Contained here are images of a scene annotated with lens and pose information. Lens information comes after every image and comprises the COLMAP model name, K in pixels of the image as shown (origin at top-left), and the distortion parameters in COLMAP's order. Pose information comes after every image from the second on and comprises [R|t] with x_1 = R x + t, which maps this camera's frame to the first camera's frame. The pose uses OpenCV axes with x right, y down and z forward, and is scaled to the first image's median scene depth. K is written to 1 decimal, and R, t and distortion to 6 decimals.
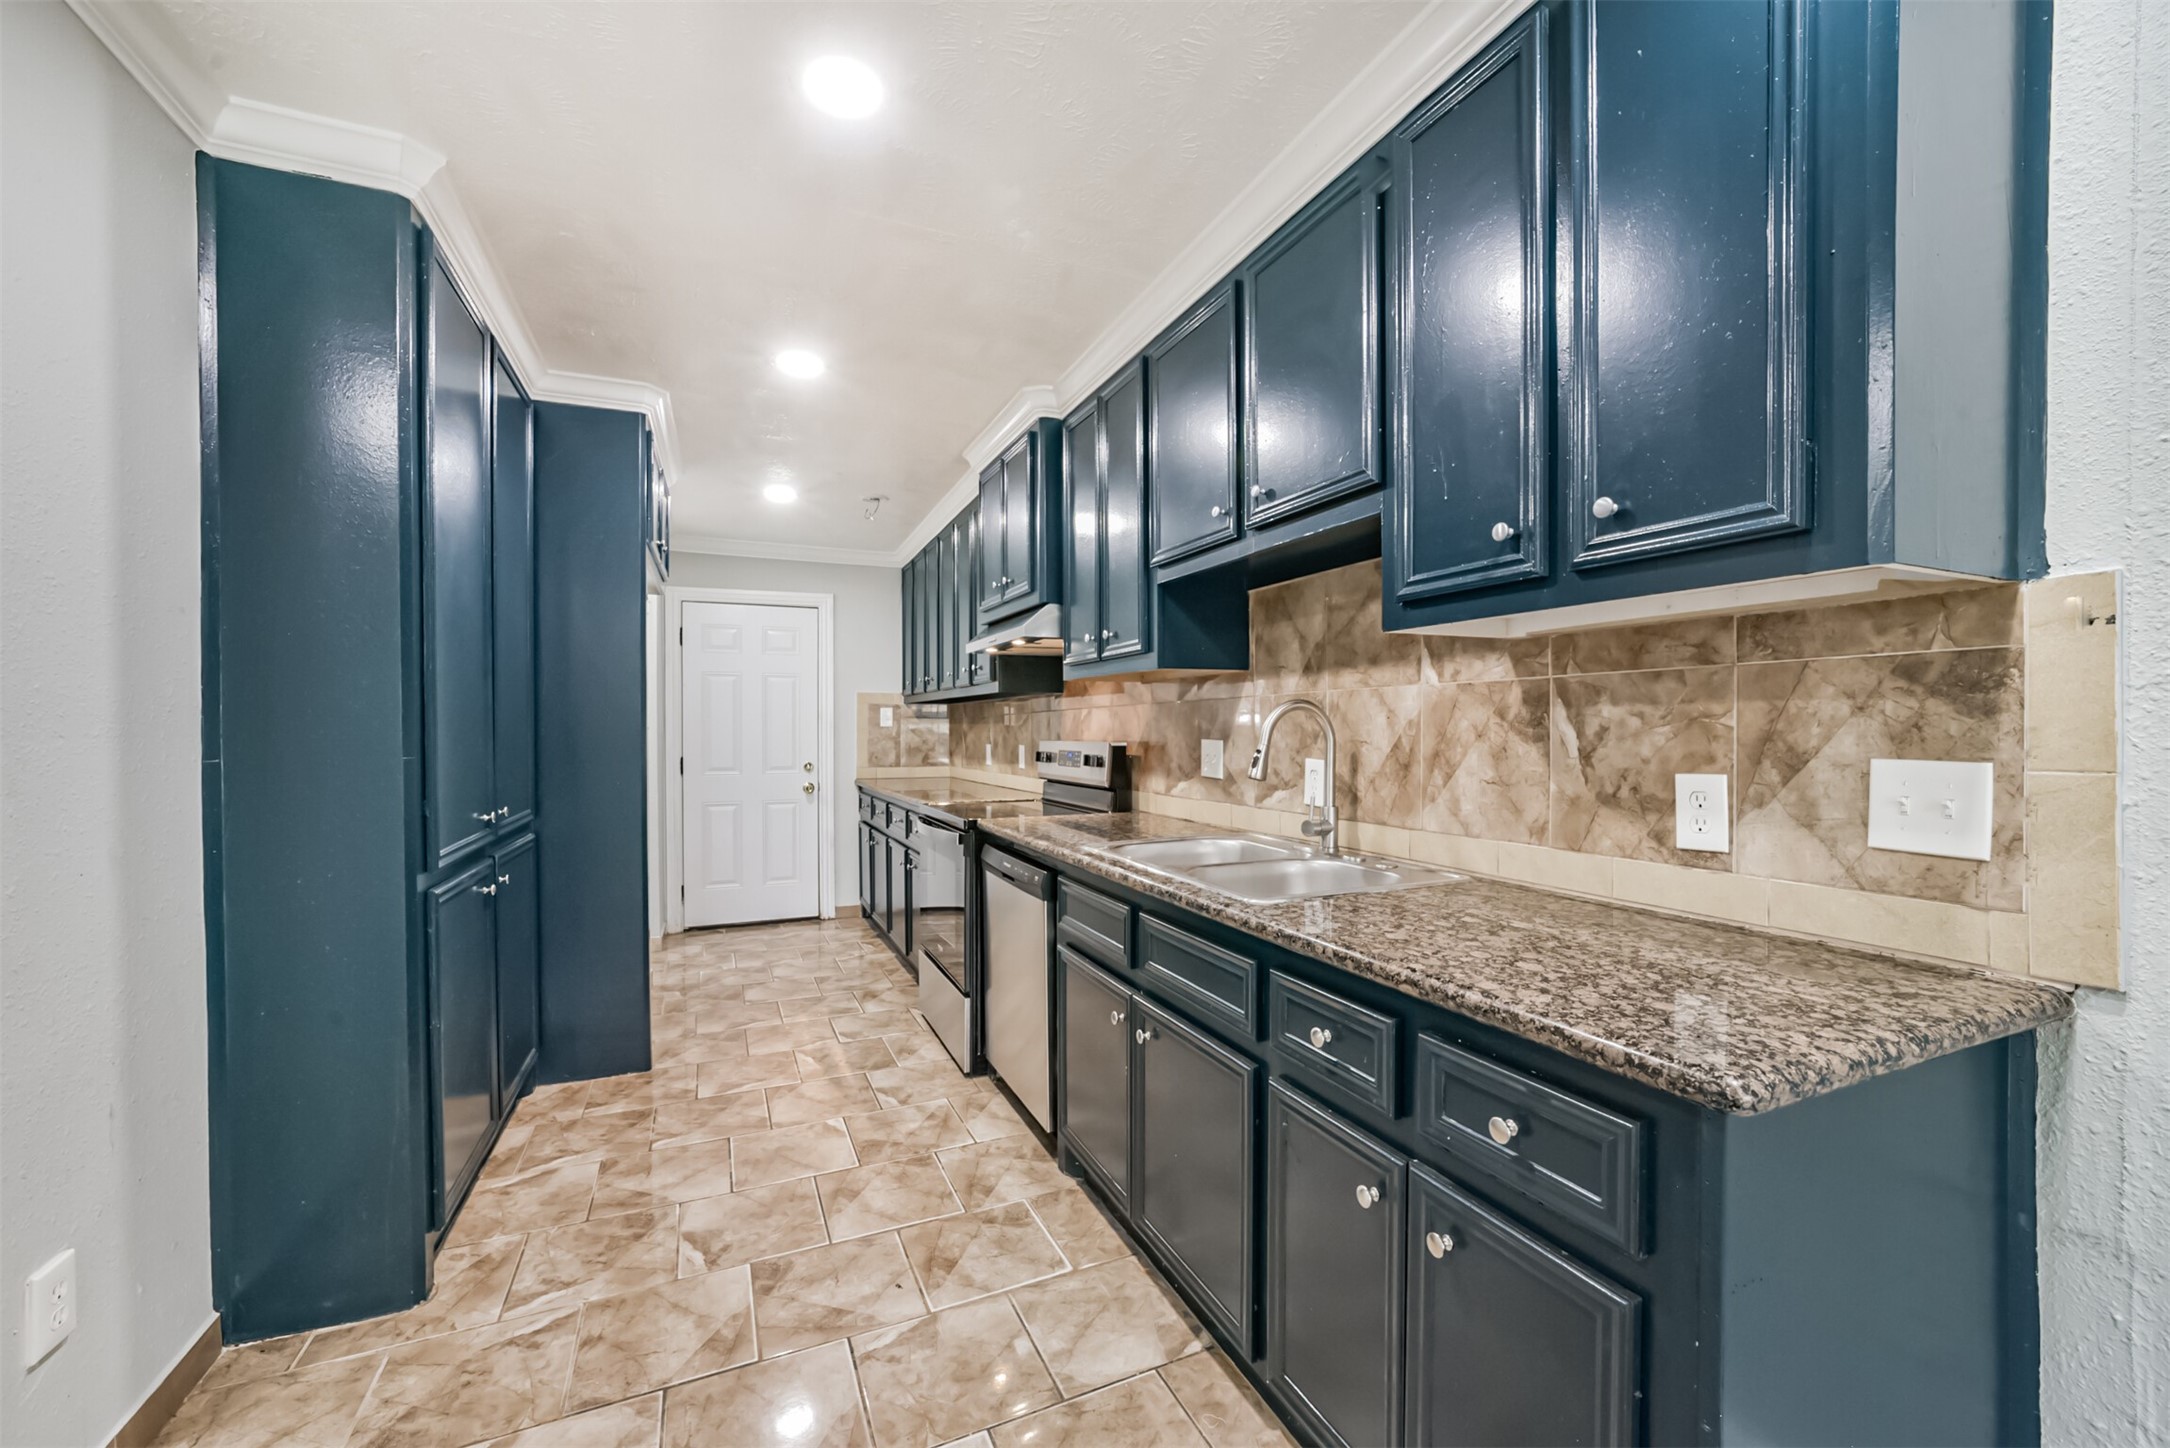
lens RADIAL K [[855.8, 0, 1092.0], [0, 855.8, 732.9], [0, 0, 1]] dist [-0.030524, 0.009839]
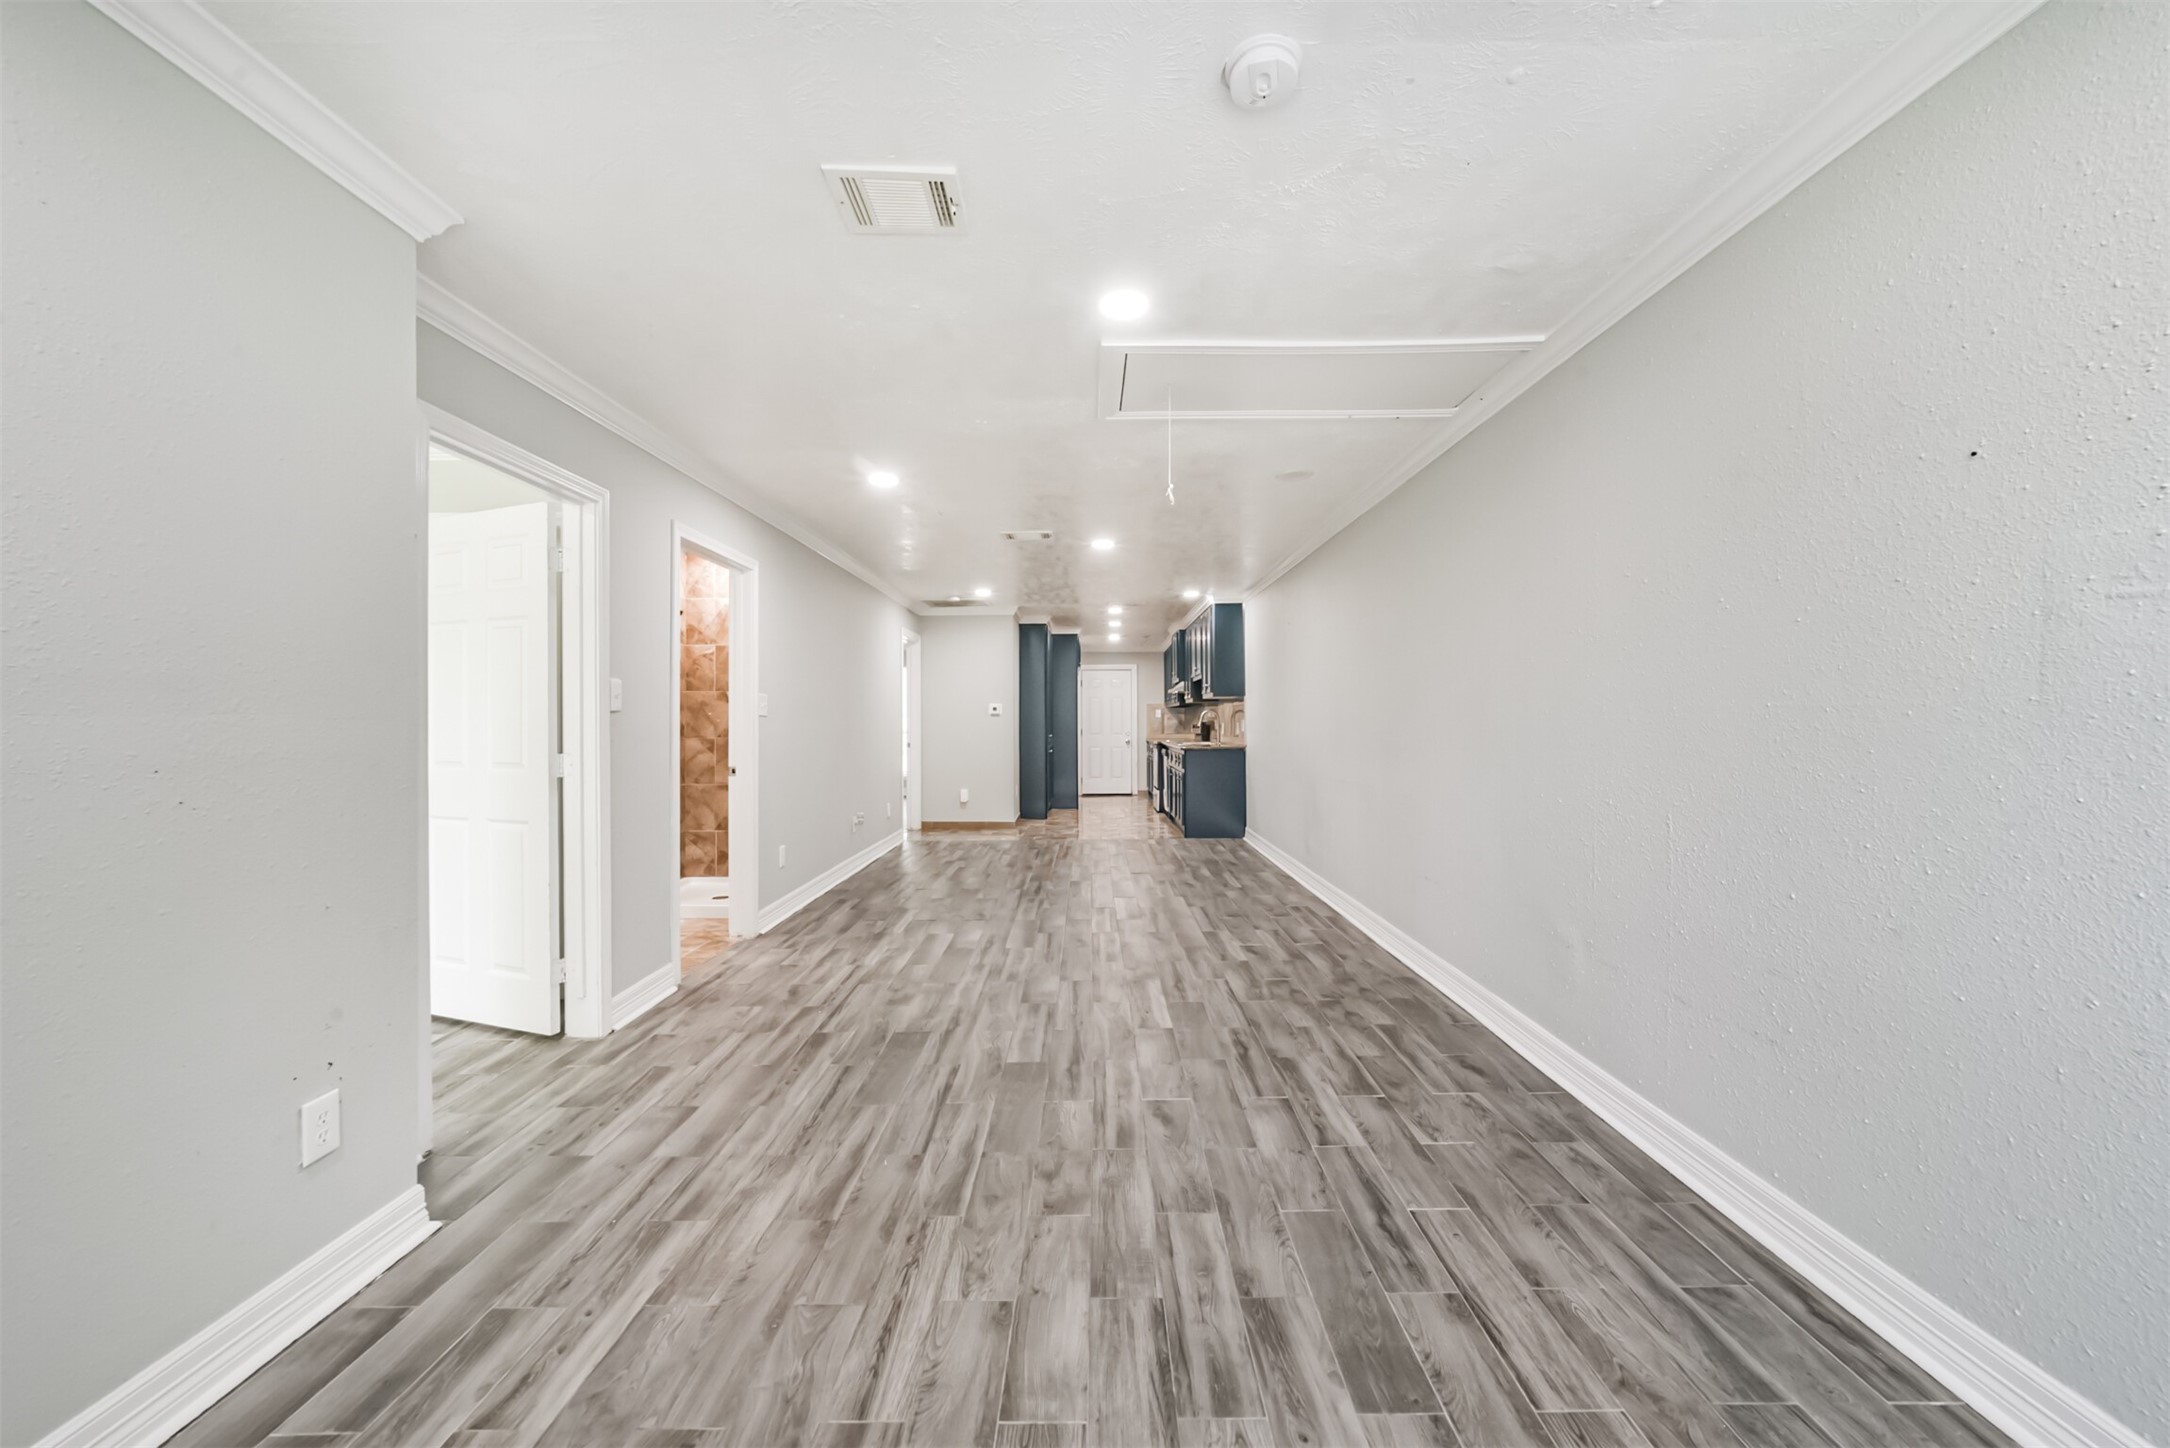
lens RADIAL K [[836.8, 0, 1093.1], [0, 836.8, 717.2], [0, 0, 1]] dist [-0.021473, 0.009953]
pose [[0.918159, -0.002636, -0.396203, 1.638357], [-0.002212, 0.999928, -0.011780, 0.064003], [0.396206, 0.011693, 0.918087, -3.875265]]
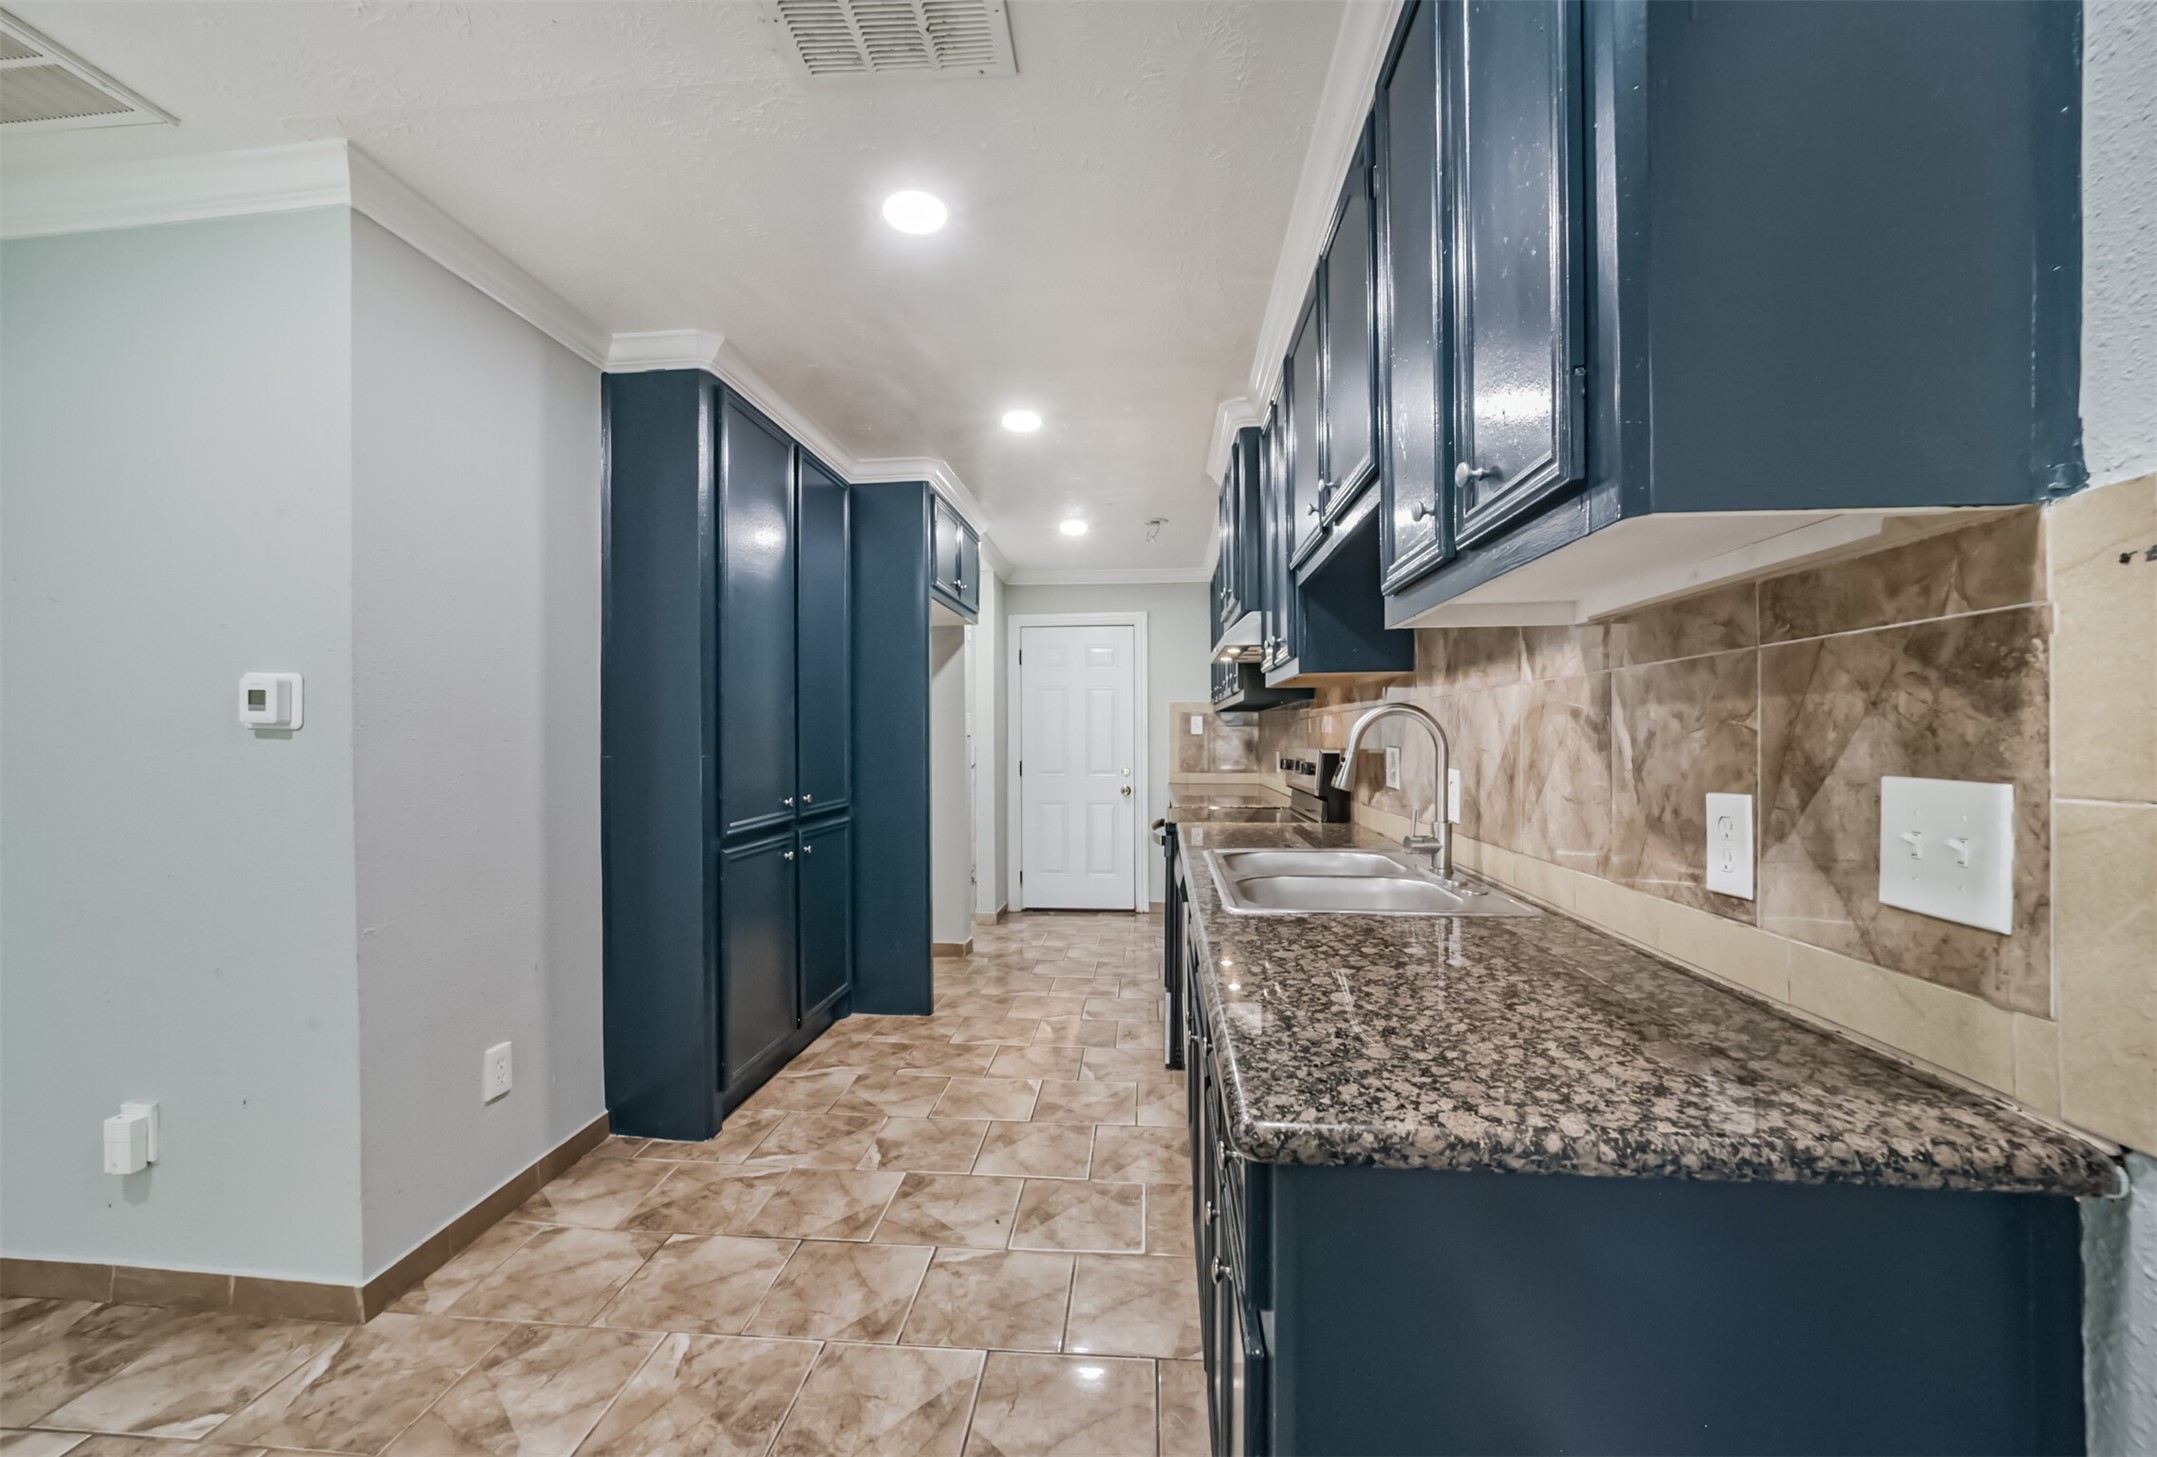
lens RADIAL K [[853.2, 0, 1071.8], [0, 853.2, 729.8], [0, 0, 1]] dist [-0.029745, 0.009039]
pose [[0.871618, -0.004607, -0.490163, 0.422458], [-0.001703, 0.999921, -0.012428, 0.001512], [0.490182, 0.011667, 0.871542, 0.041398]]
